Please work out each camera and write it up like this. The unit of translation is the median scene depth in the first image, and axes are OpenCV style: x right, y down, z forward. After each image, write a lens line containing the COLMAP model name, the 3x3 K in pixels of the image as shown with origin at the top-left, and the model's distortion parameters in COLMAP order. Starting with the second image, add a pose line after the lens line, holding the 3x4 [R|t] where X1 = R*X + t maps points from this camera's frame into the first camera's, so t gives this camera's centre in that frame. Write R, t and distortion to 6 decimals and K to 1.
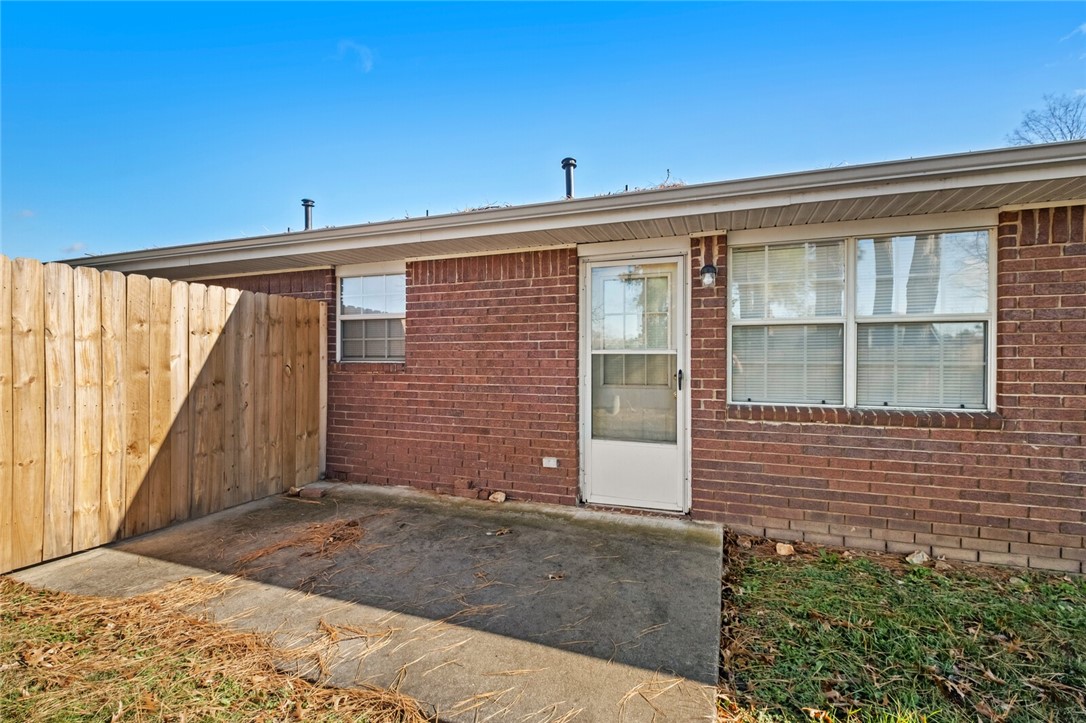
lens RADIAL K [[472.6, 0, 543.0], [0, 472.6, 361.5], [0, 0, 1]] dist [0.003523, 0.000113]
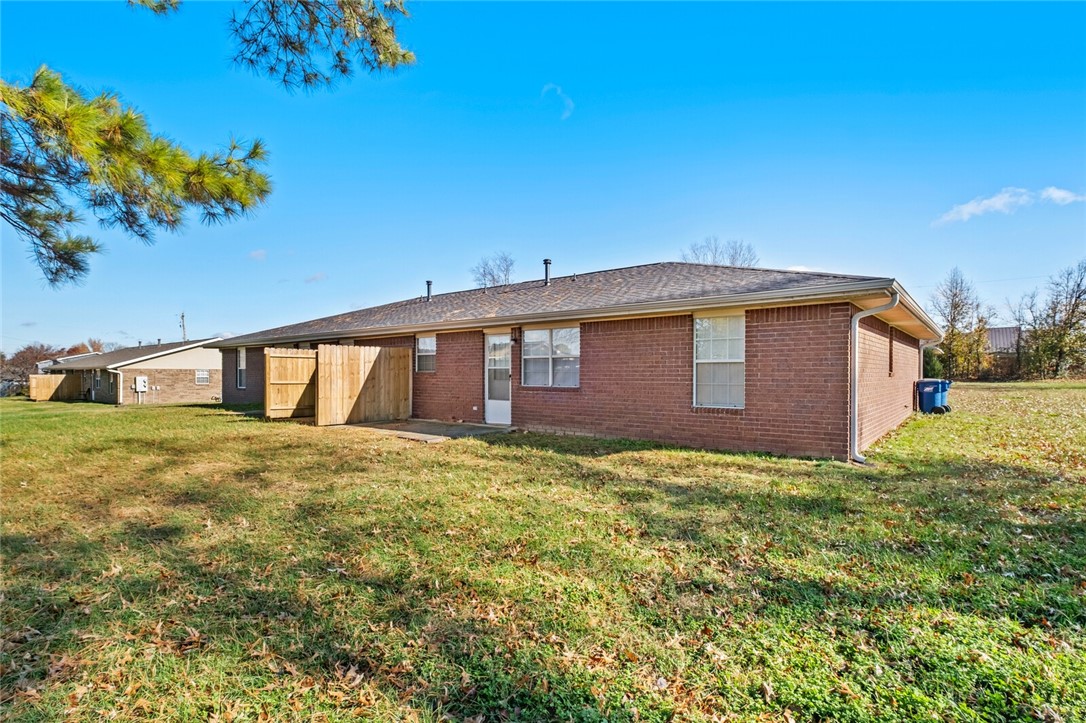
lens RADIAL K [[466.5, 0, 540.0], [0, 466.5, 372.0], [0, 0, 1]] dist [0.013727, -0.000032]
pose [[0.948729, -0.003283, -0.316074, 1.148593], [0.003105, 0.999995, -0.001067, 0.007334], [0.316076, 0.000031, 0.948734, -1.352845]]
